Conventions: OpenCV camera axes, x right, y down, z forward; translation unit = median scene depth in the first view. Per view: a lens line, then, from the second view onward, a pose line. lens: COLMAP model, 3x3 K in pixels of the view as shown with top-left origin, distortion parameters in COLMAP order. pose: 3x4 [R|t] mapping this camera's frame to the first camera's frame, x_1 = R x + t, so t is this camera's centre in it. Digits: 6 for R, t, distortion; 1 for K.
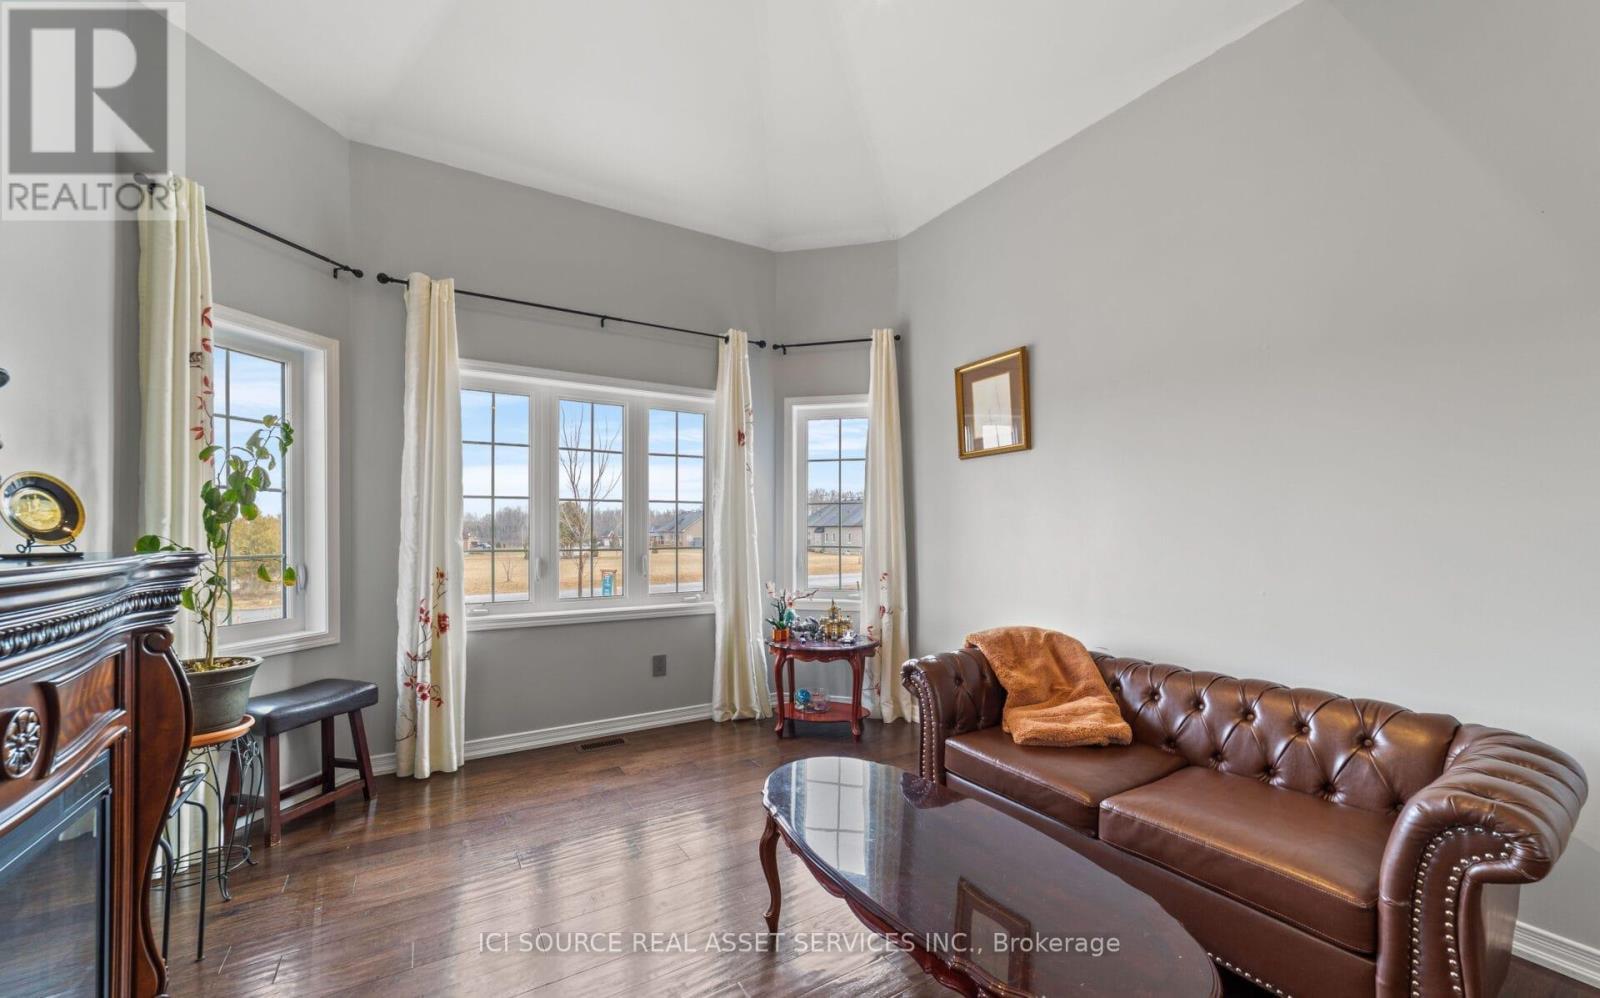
lens RADIAL K [[621.5, 0, 796.0], [0, 621.5, 530.0], [0, 0, 1]] dist [-0.004712, 0.002102]
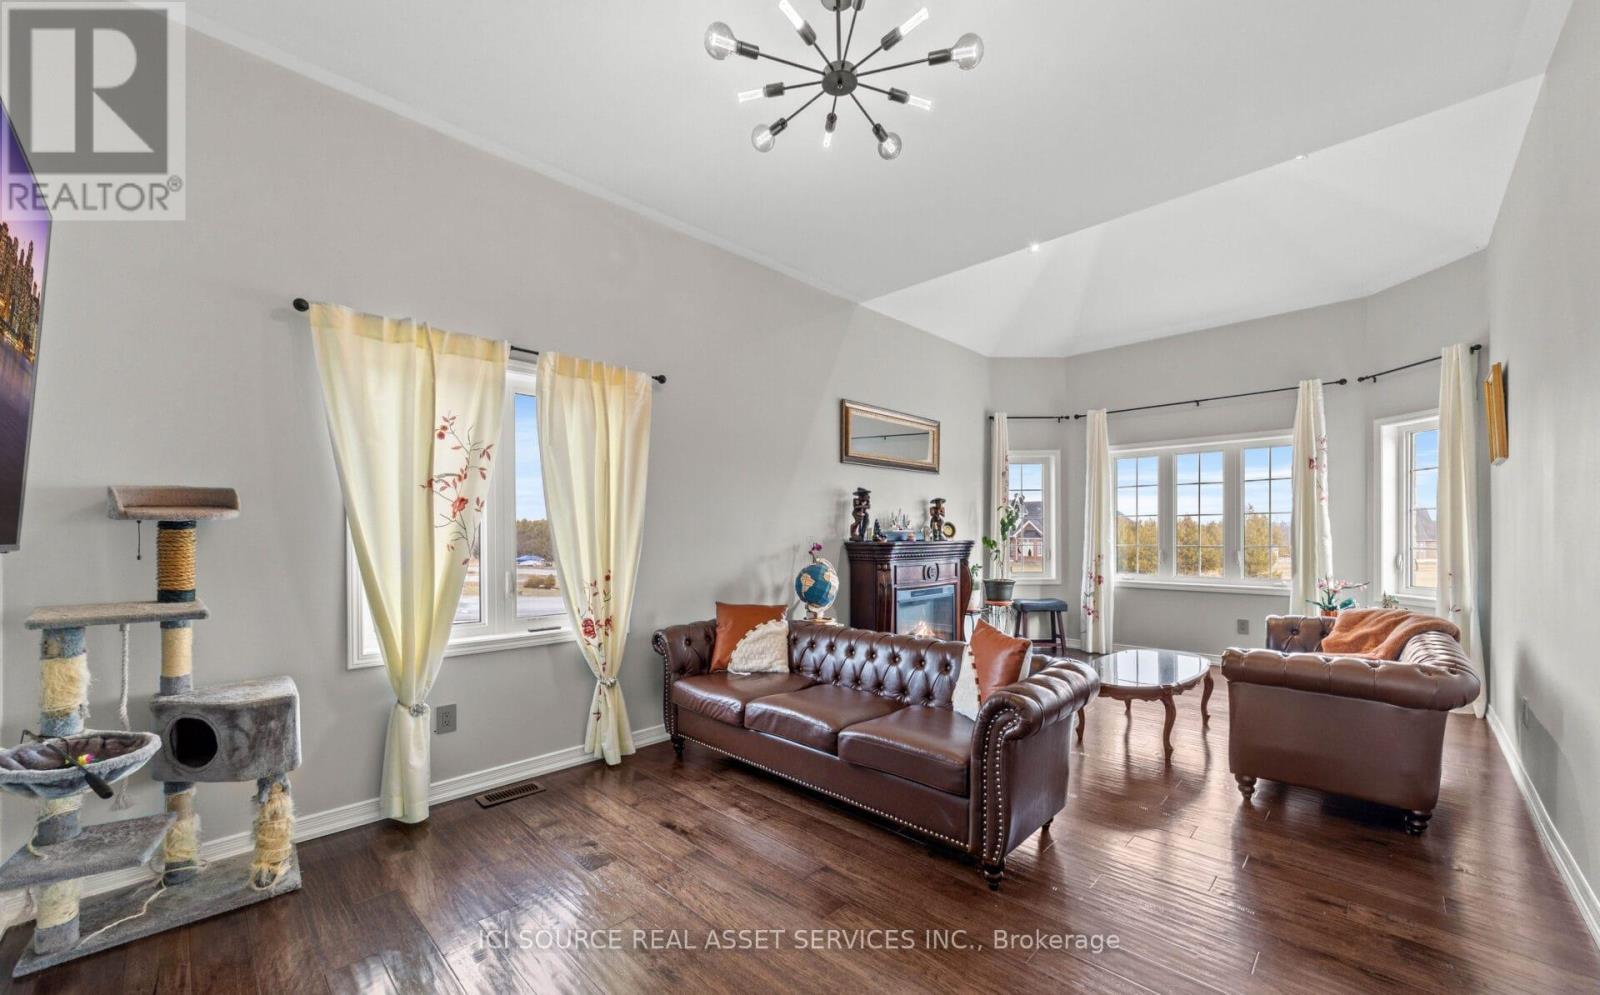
lens RADIAL K [[621.5, 0, 797.3], [0, 621.5, 537.3], [0, 0, 1]] dist [-0.004712, 0.002102]
pose [[0.250511, 0.006607, -0.968091, 1.096059], [0.003694, 0.999963, 0.007780, -0.007494], [0.968107, -0.005525, 0.250478, -0.444893]]
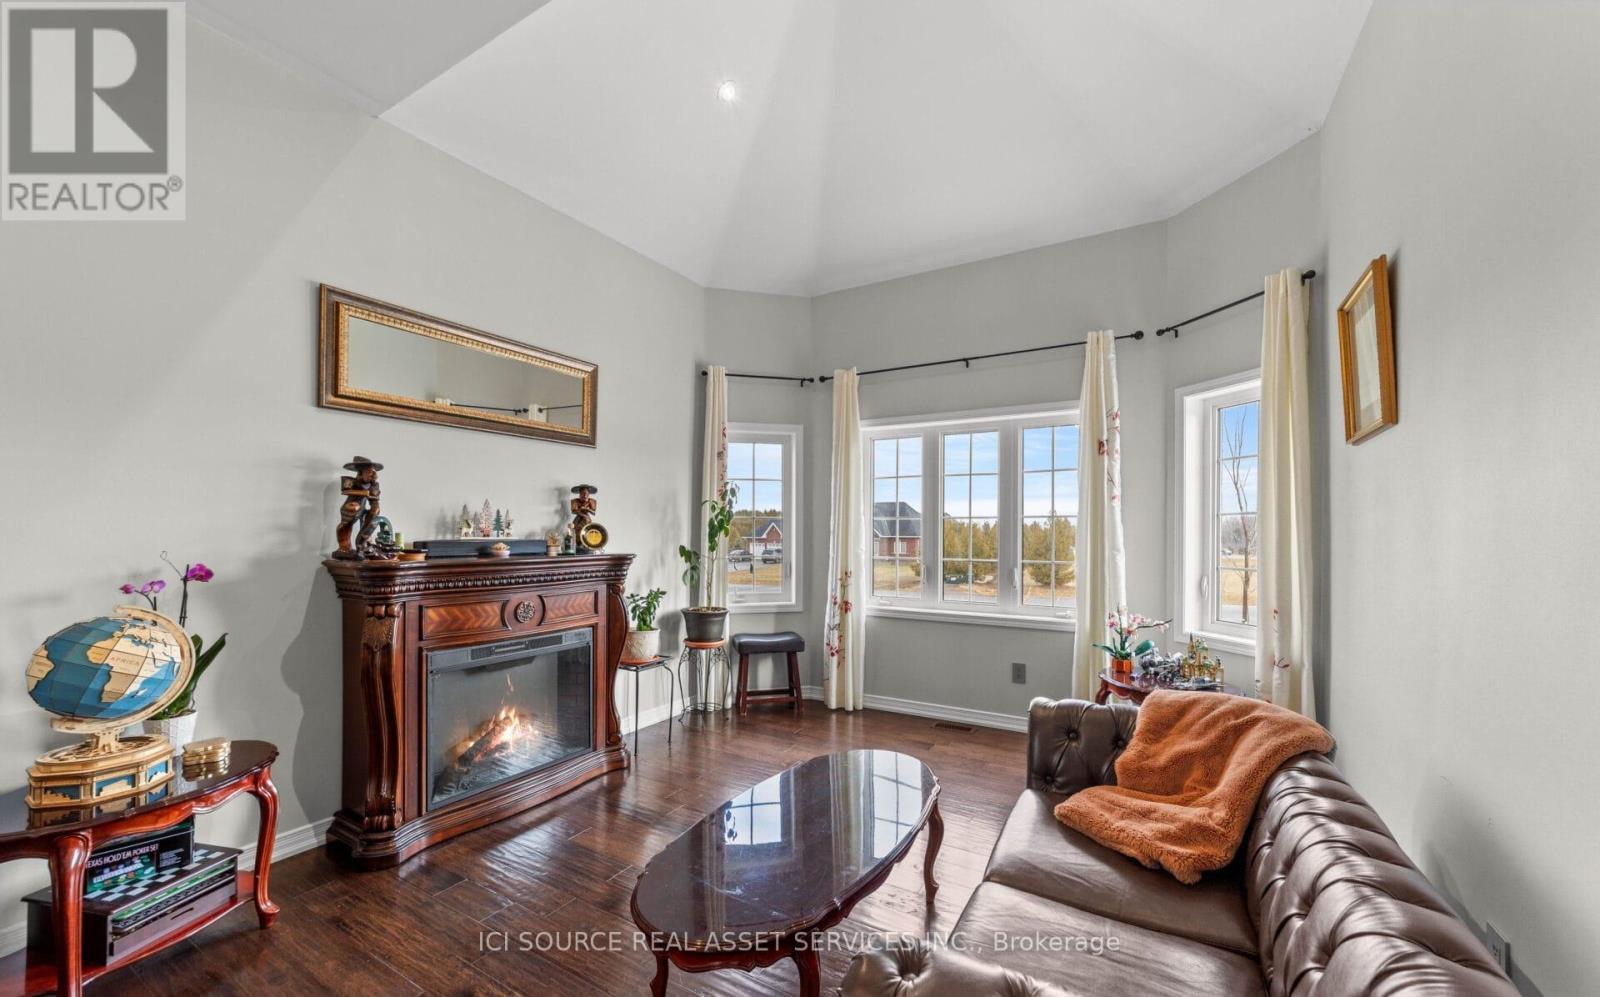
lens RADIAL K [[621.5, 0, 801.9], [0, 621.5, 533.5], [0, 0, 1]] dist [-0.004712, 0.002102]
pose [[0.473617, 0.004956, -0.880717, 0.629037], [-0.005850, 0.999980, 0.002481, -0.022675], [0.880711, 0.003977, 0.473637, 0.209134]]
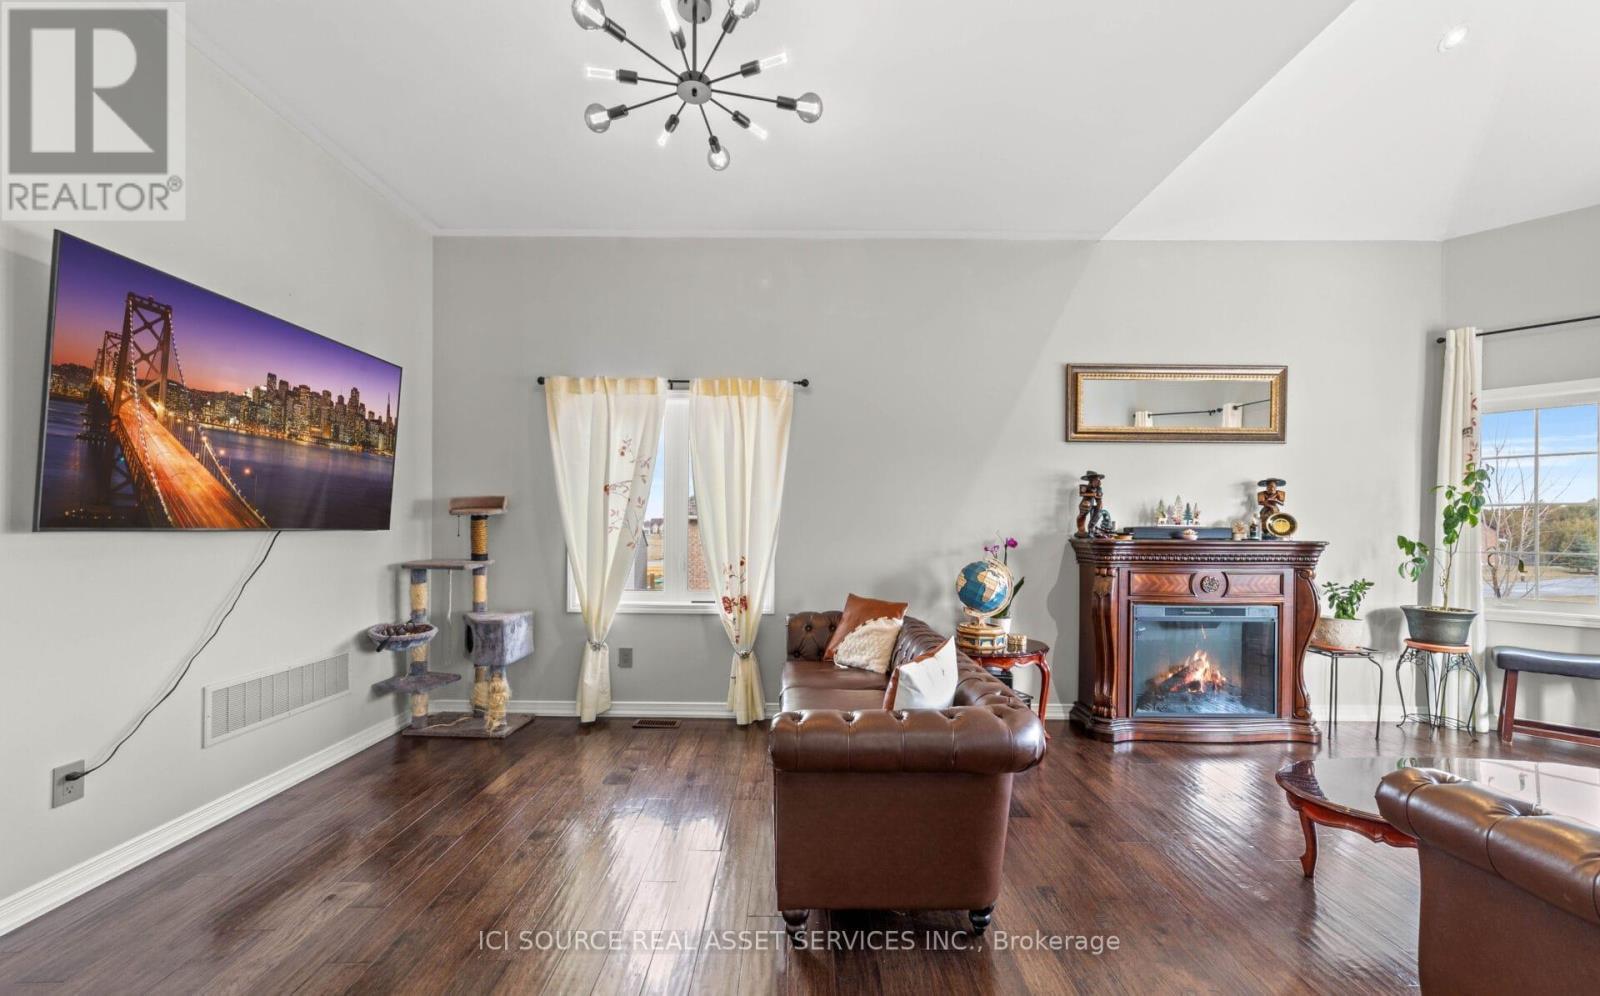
lens RADIAL K [[621.7, 0, 792.1], [0, 621.7, 526.9], [0, 0, 1]] dist [-0.005080, 0.002405]
pose [[-0.515636, -0.001215, -0.856807, 0.996623], [-0.005672, 0.999982, 0.001995, -0.006204], [0.856789, 0.005888, -0.515633, 0.213294]]
